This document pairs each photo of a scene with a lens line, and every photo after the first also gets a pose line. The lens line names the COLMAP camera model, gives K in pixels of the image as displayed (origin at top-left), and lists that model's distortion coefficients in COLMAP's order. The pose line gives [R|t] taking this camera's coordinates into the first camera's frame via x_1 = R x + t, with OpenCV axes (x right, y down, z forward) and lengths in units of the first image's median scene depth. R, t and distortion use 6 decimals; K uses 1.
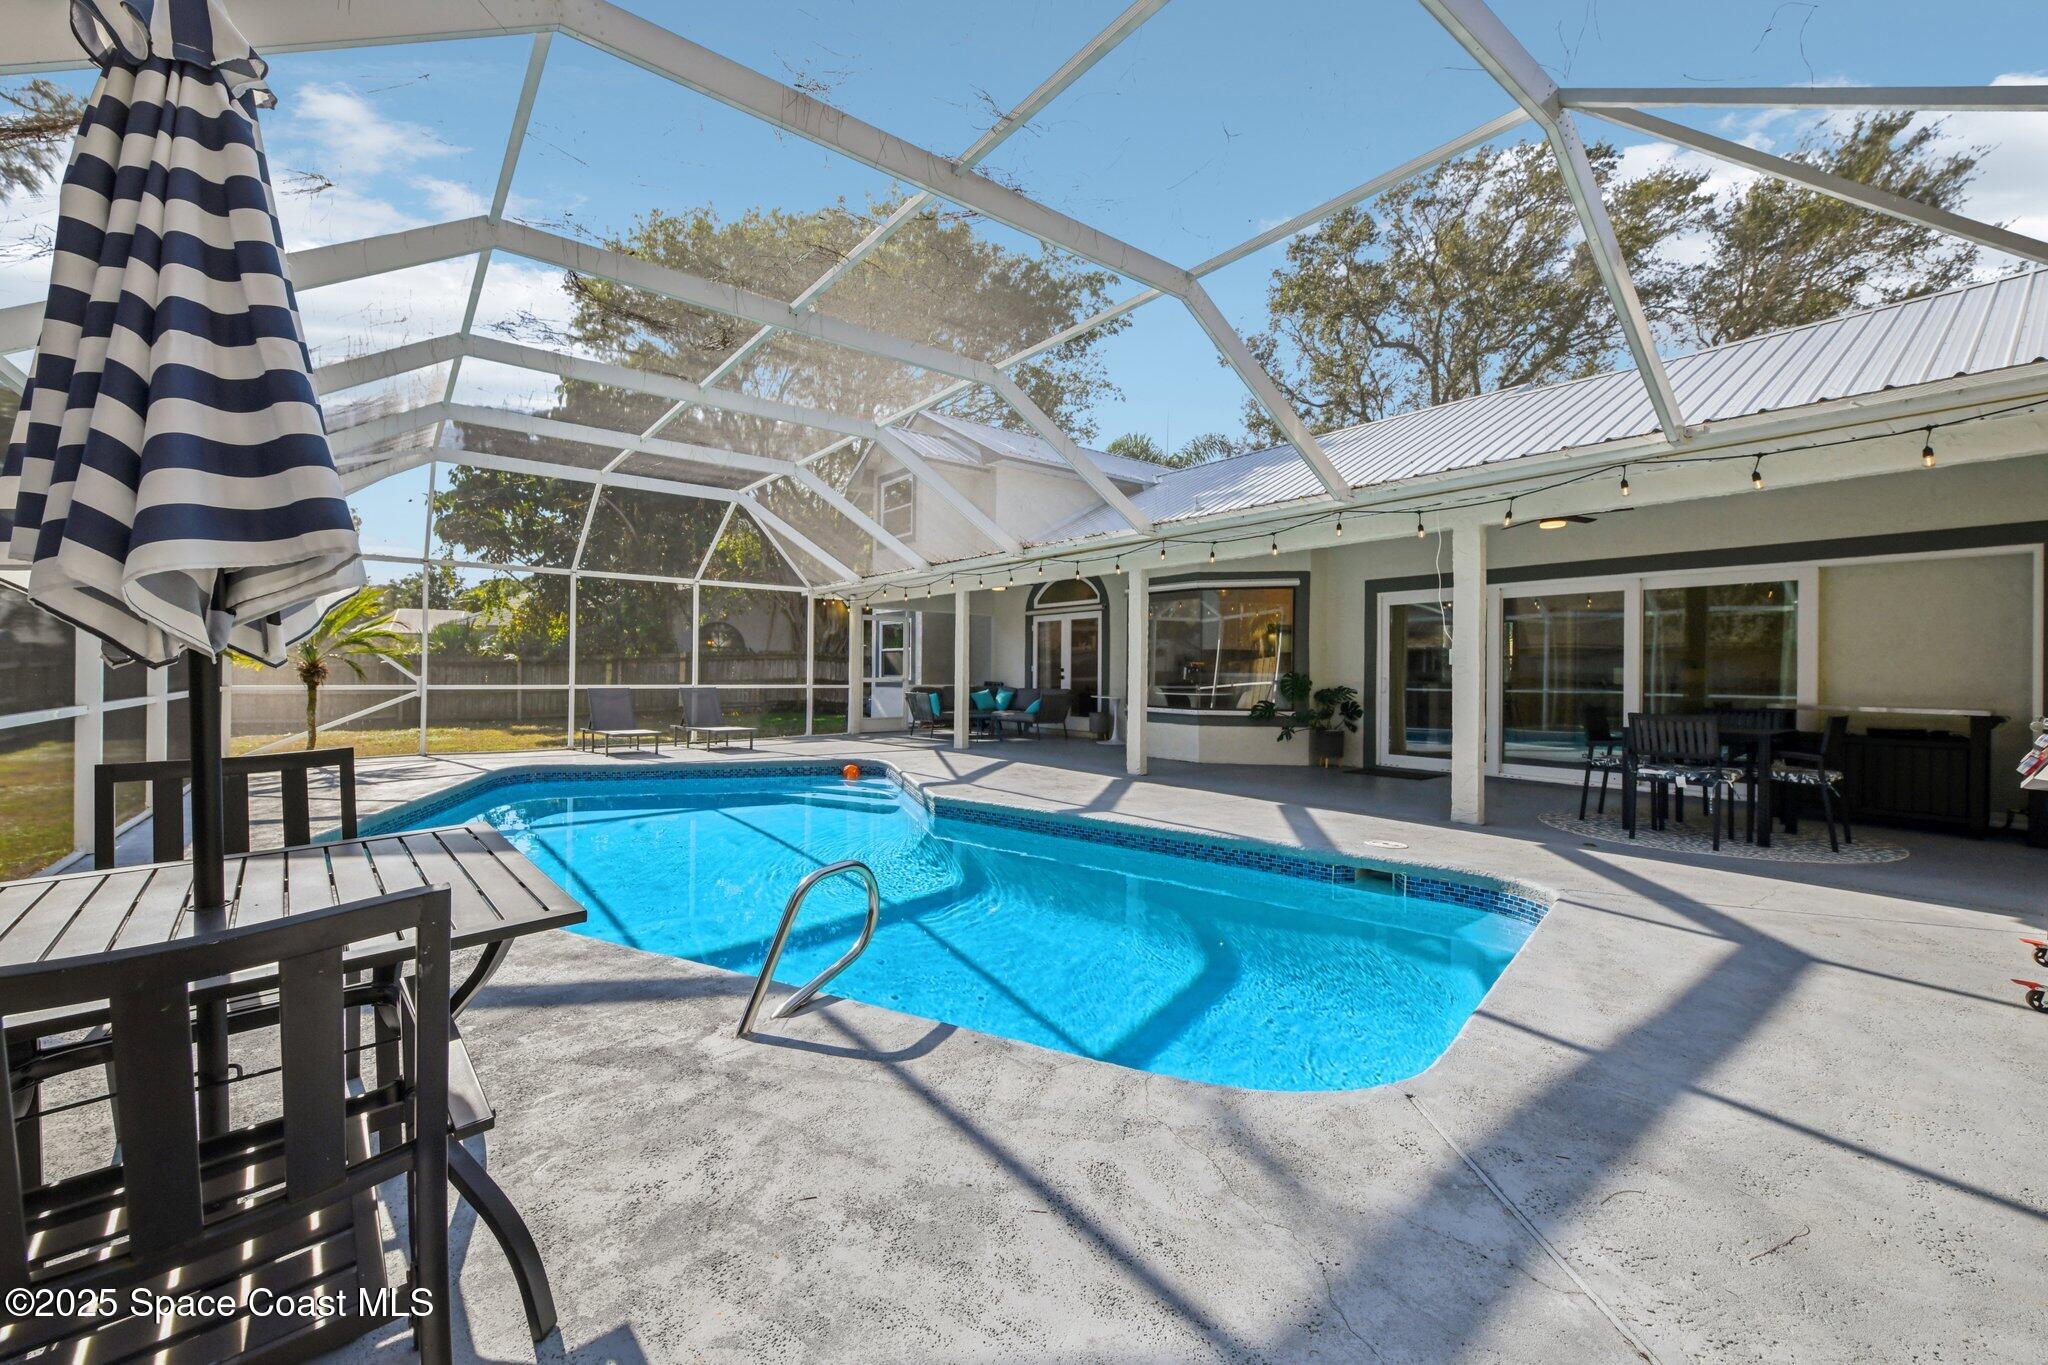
lens RADIAL K [[819.9, 0, 1032.4], [0, 819.9, 677.8], [0, 0, 1]] dist [0.004305, 0.000235]
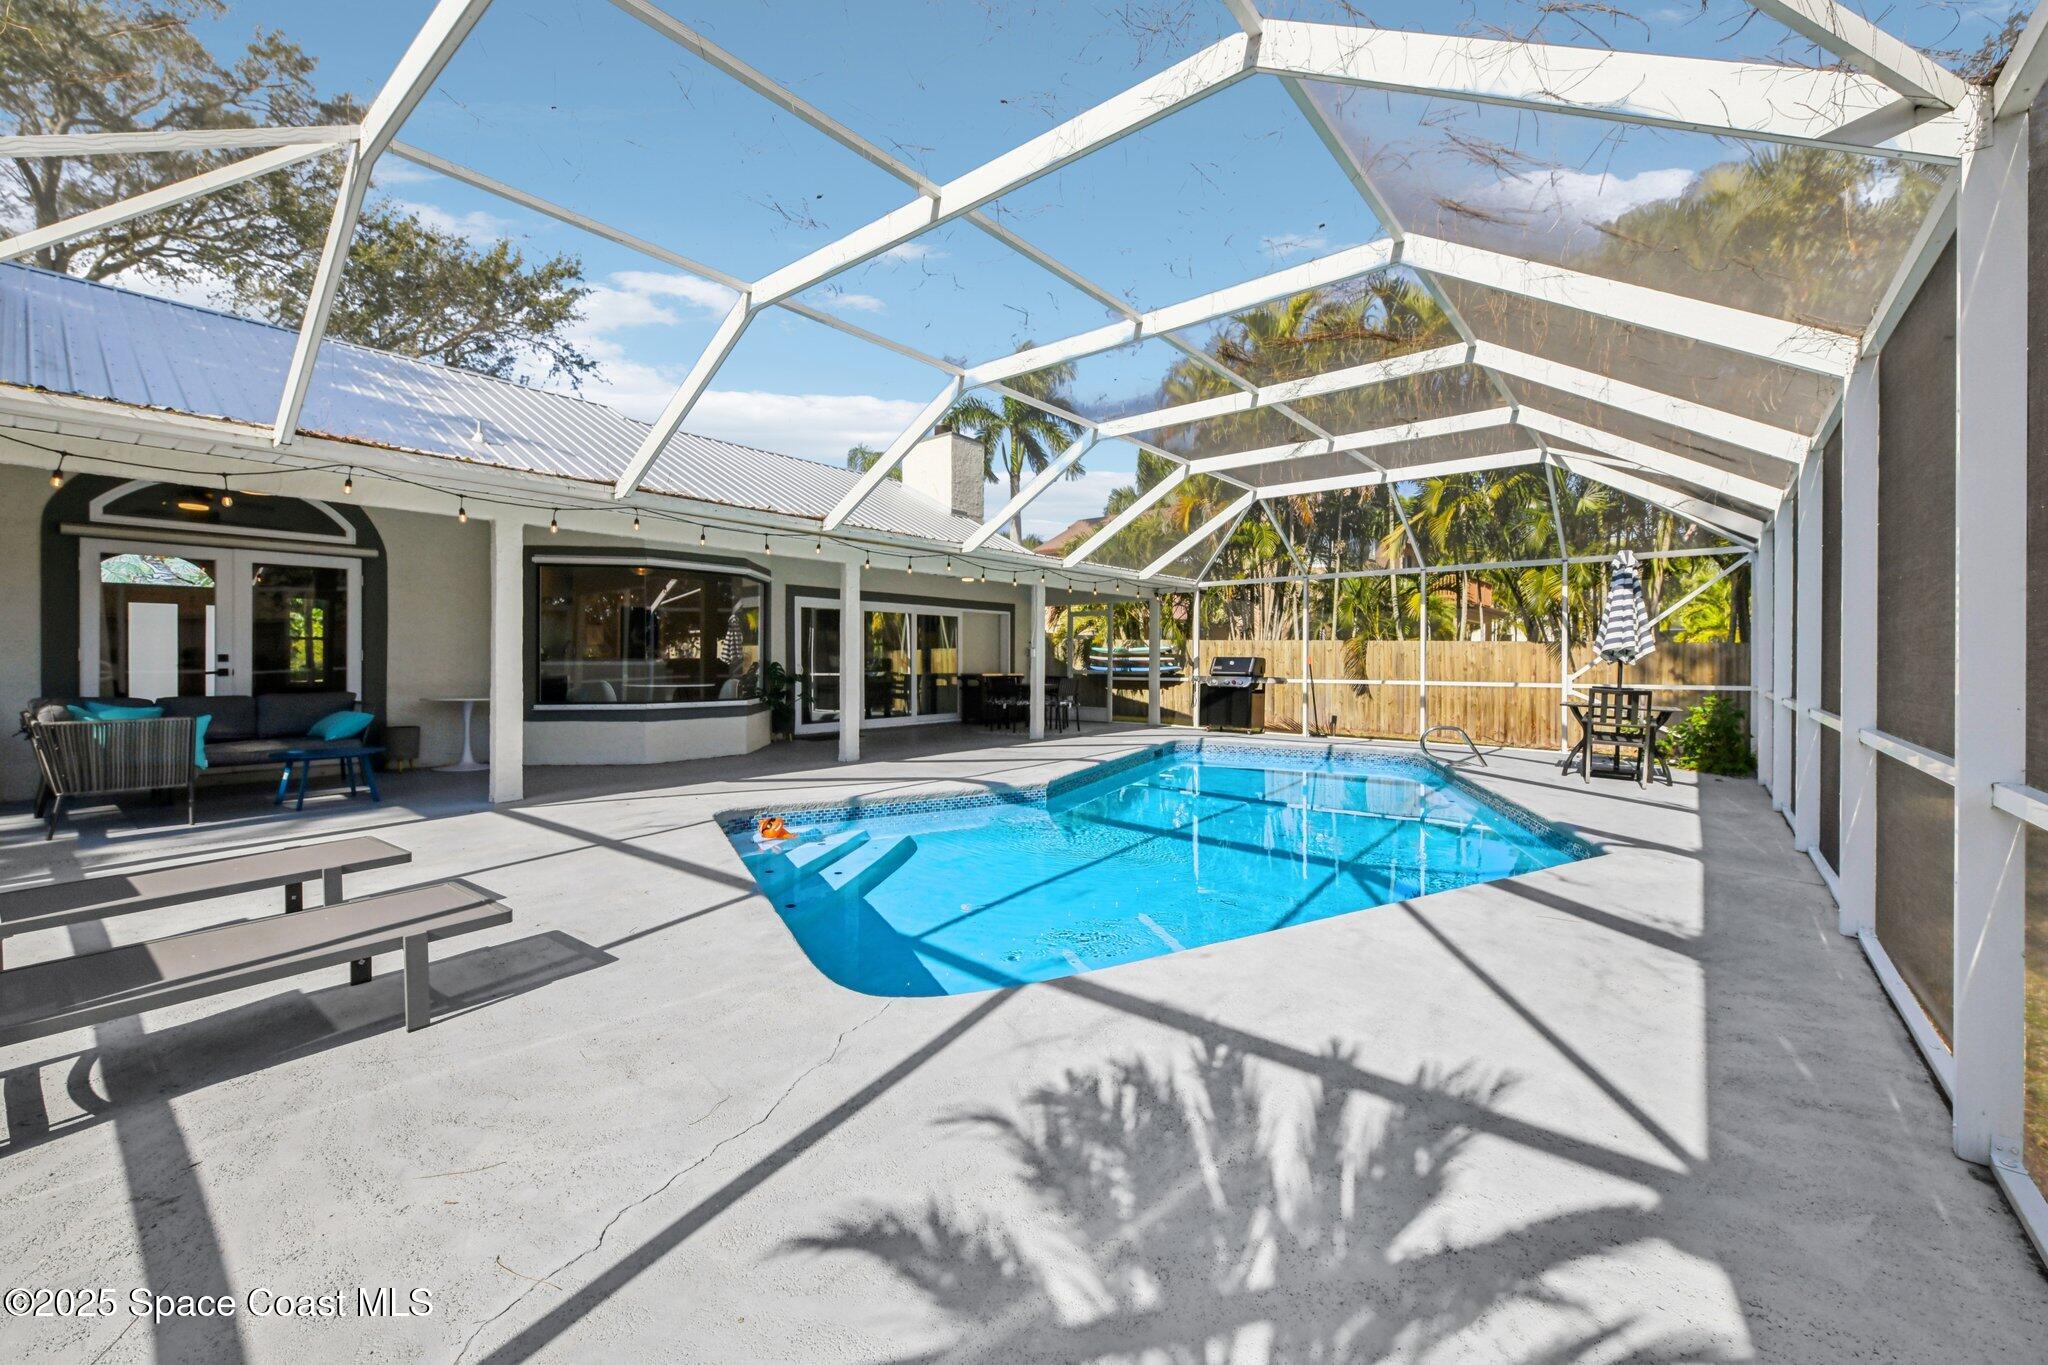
lens RADIAL K [[819.9, 0, 1032.6], [0, 819.9, 668.6], [0, 0, 1]] dist [0.004305, 0.000235]
pose [[-0.225289, -0.017548, 0.974134, -0.889433], [0.003851, 0.999814, 0.018901, -0.015755], [-0.974284, 0.008009, -0.225179, 0.941595]]
